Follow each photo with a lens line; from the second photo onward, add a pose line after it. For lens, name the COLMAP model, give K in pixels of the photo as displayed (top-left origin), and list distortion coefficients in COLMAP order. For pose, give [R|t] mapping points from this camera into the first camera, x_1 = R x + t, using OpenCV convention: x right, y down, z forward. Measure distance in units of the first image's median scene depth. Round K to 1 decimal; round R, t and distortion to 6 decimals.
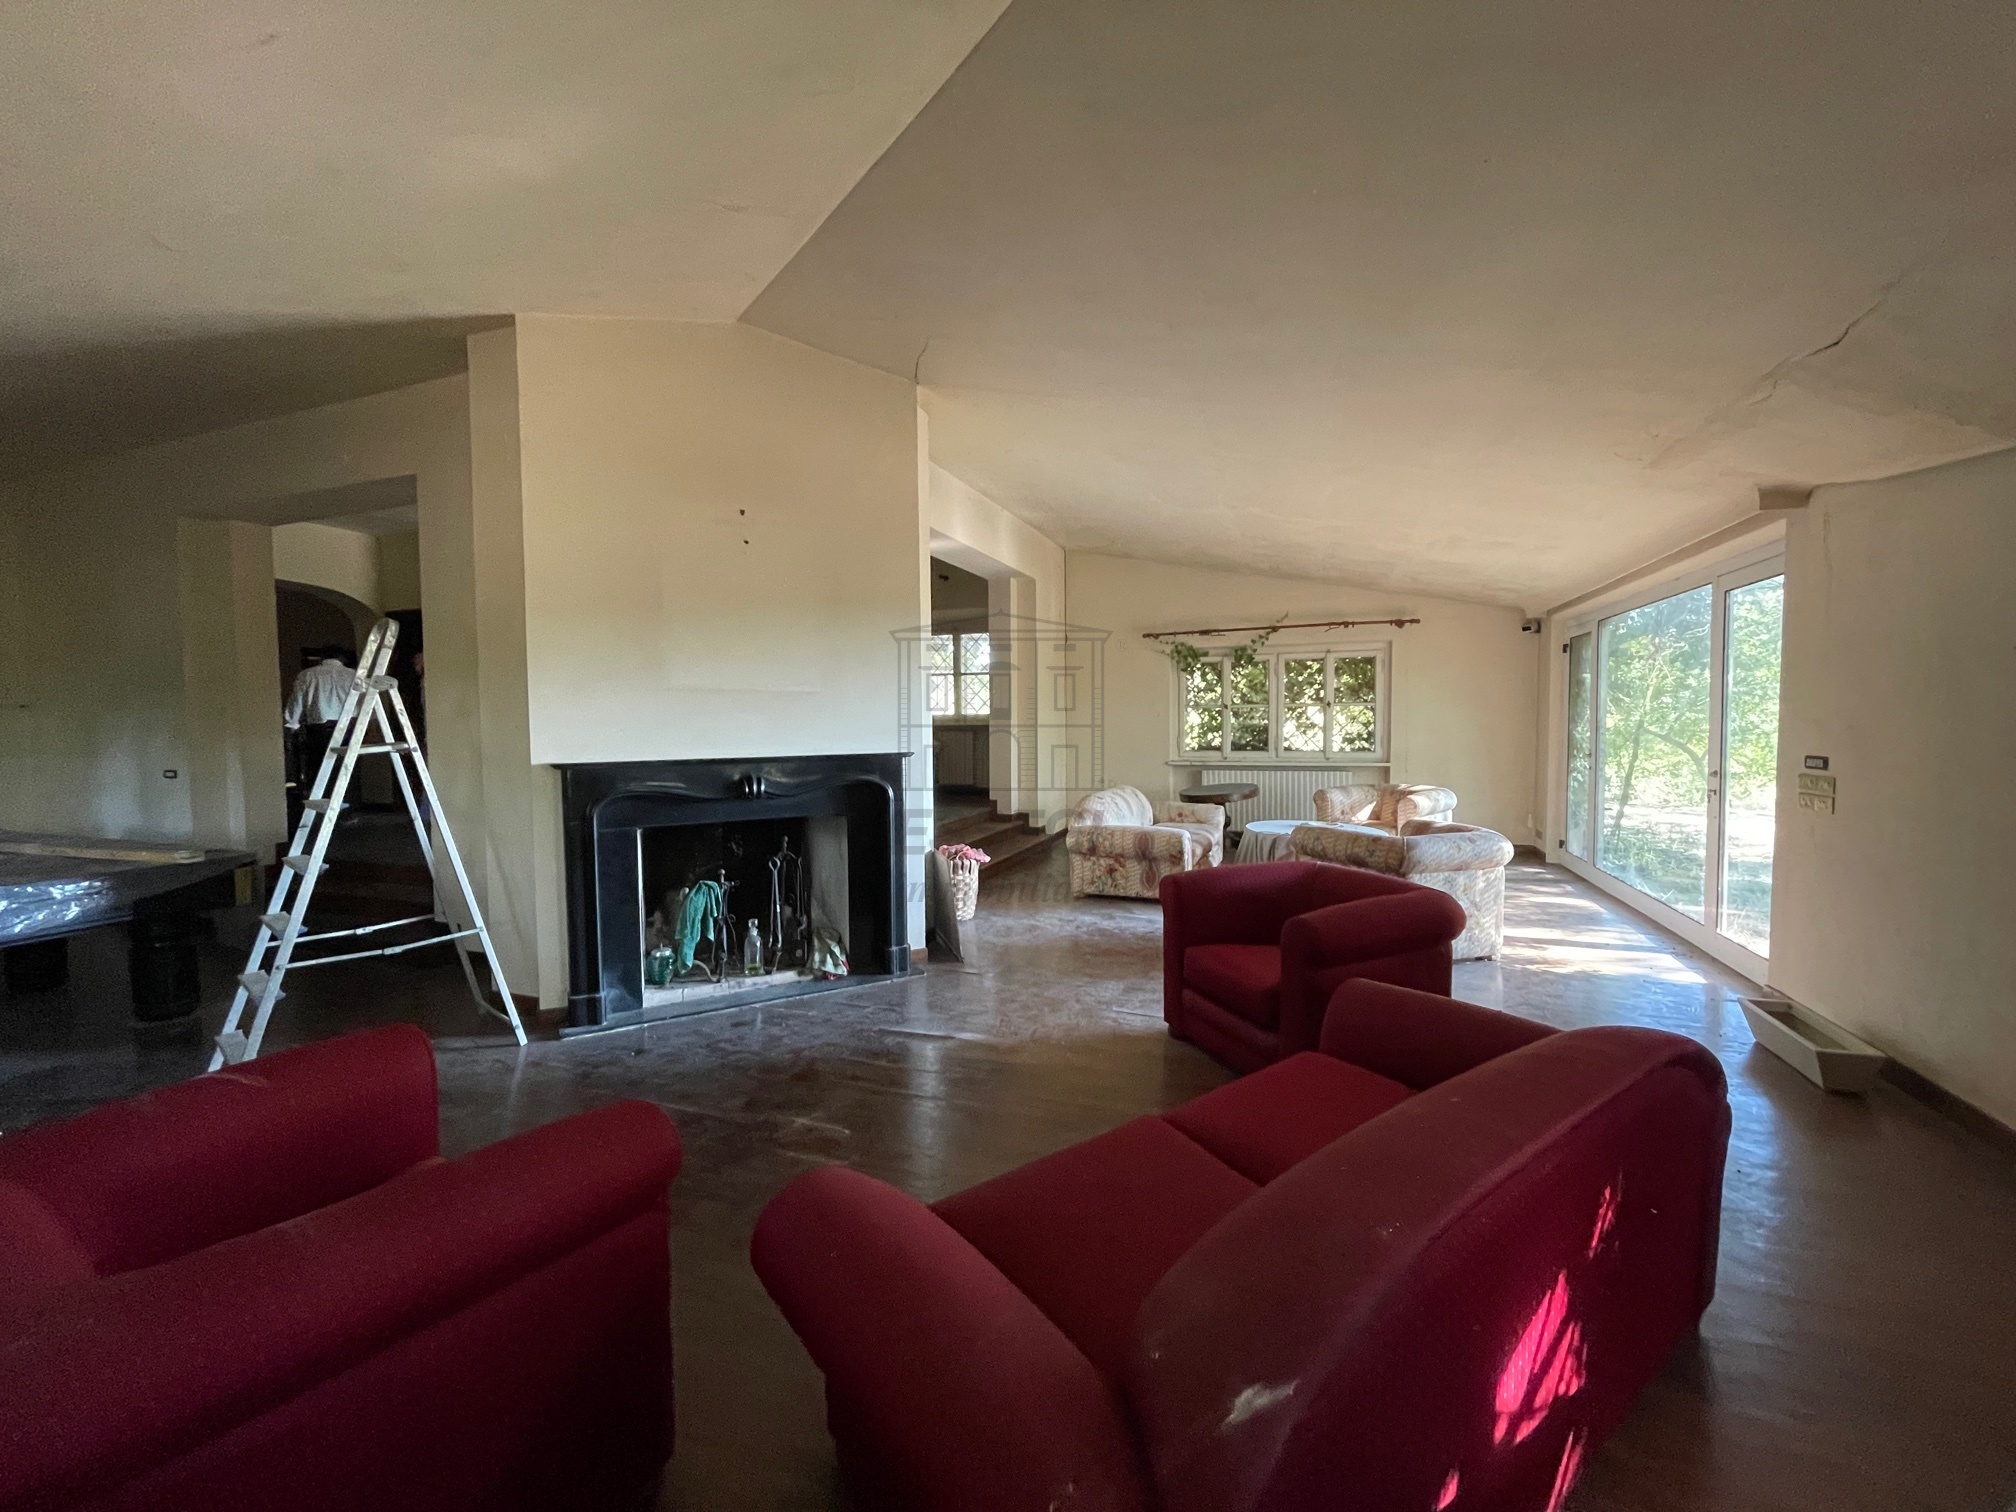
lens RADIAL K [[820.5, 0, 1007.3], [0, 820.5, 754.2], [0, 0, 1]] dist [-0.006081, -0.000369]
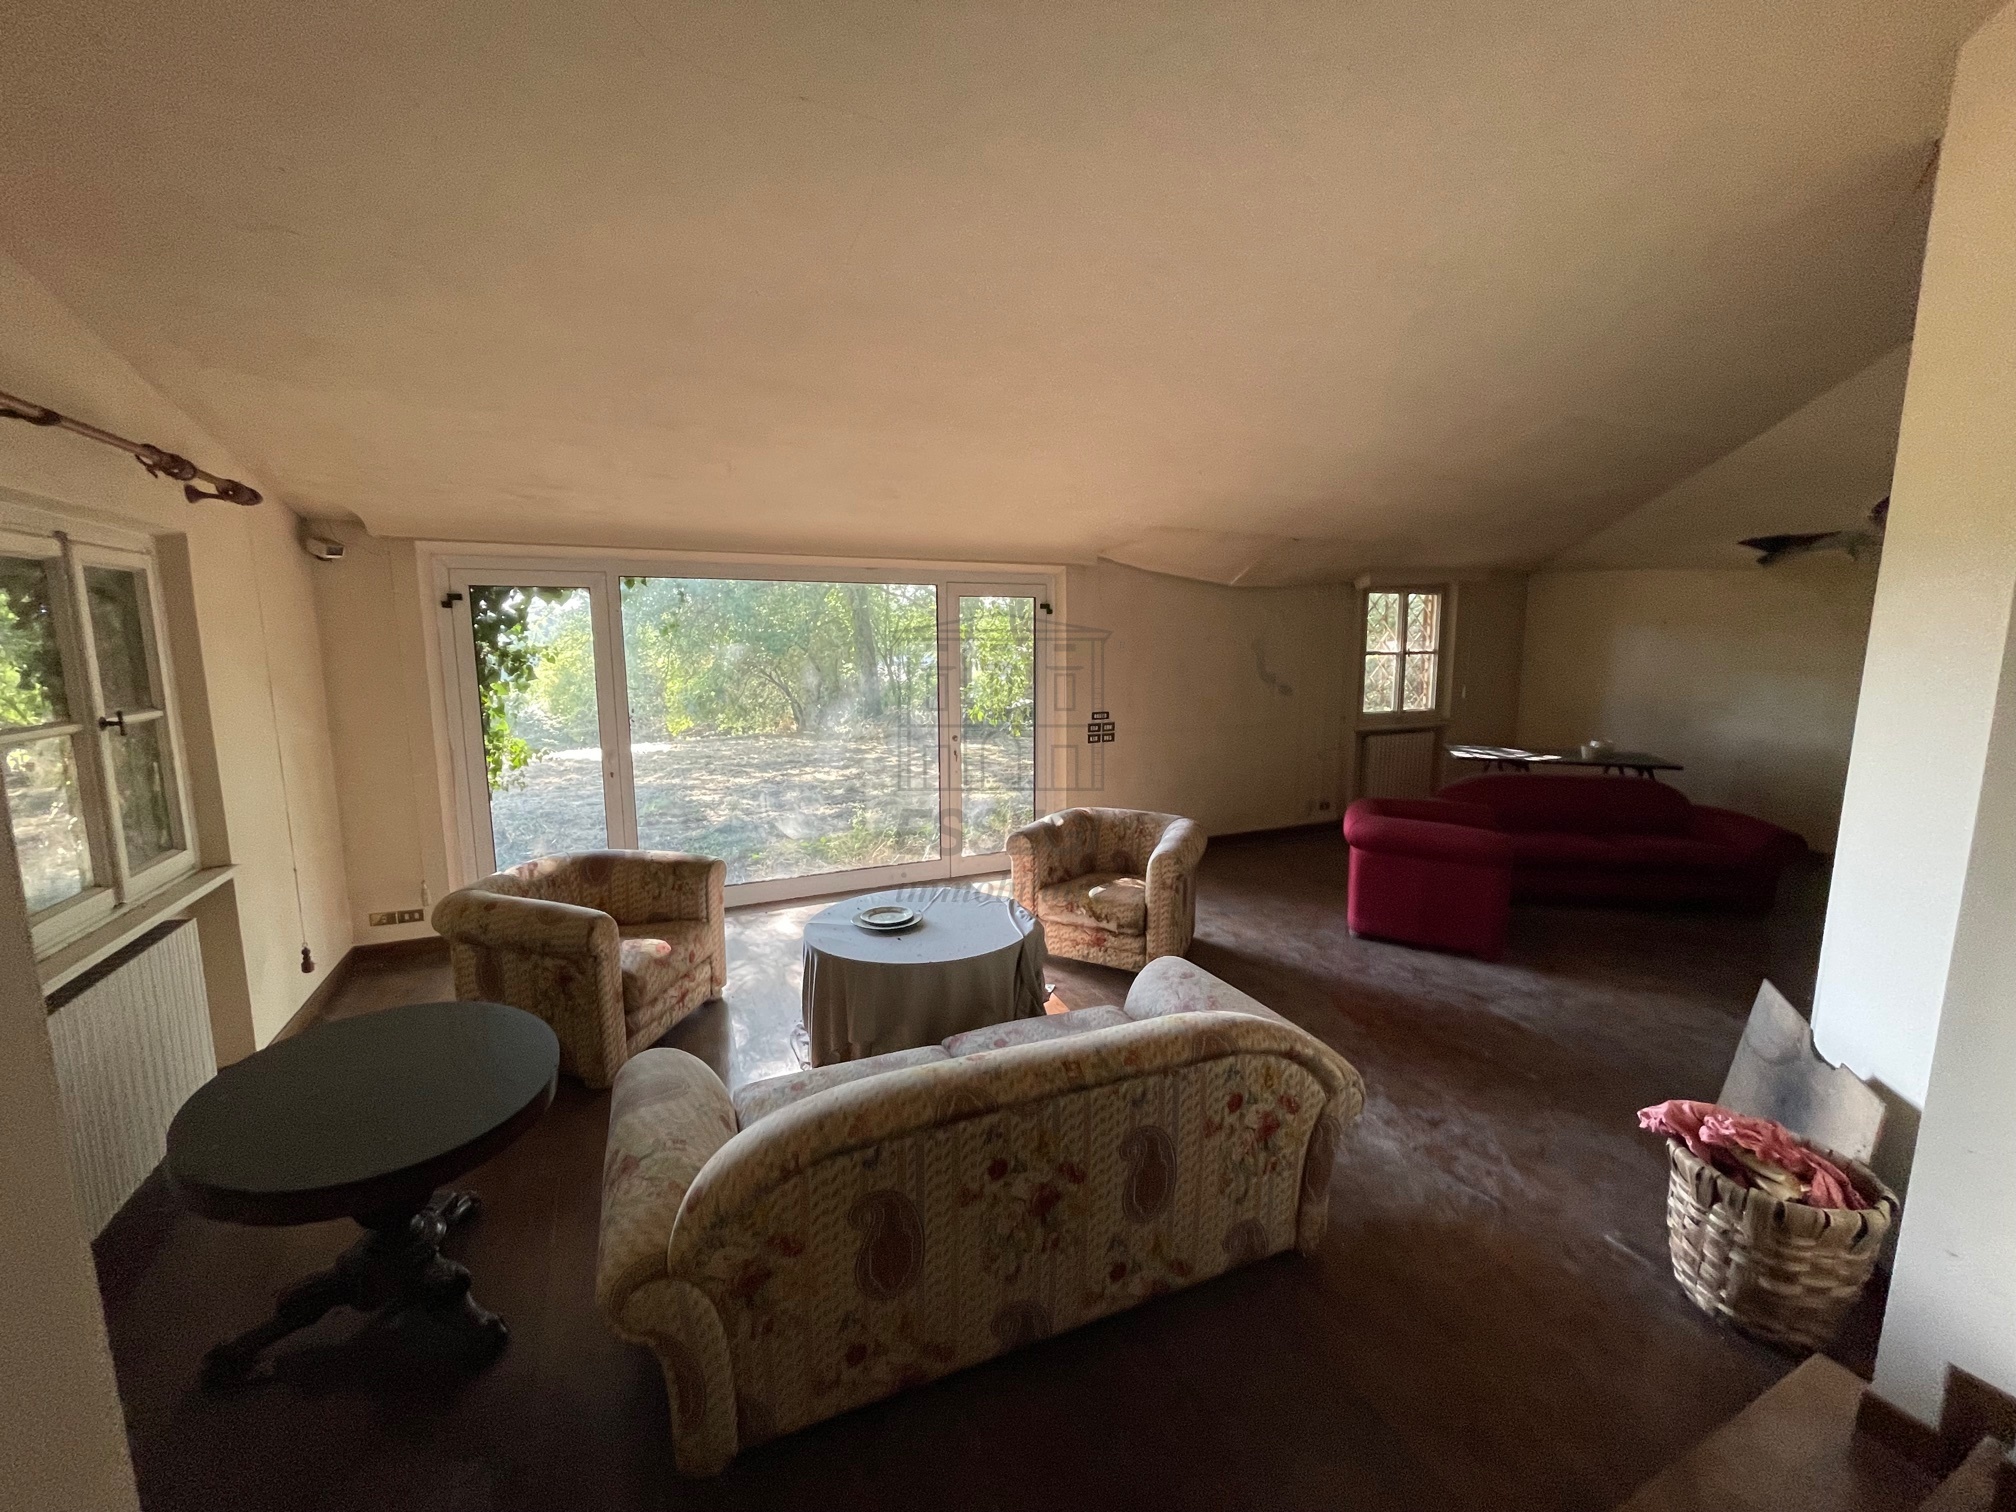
lens RADIAL K [[820.5, 0, 1028.5], [0, 820.5, 755.0], [0, 0, 1]] dist [-0.006081, -0.000369]
pose [[-0.726948, -0.094311, 0.680185, -0.072290], [0.036771, 0.983757, 0.175701, -0.153288], [-0.685707, 0.152737, -0.711672, 1.735613]]
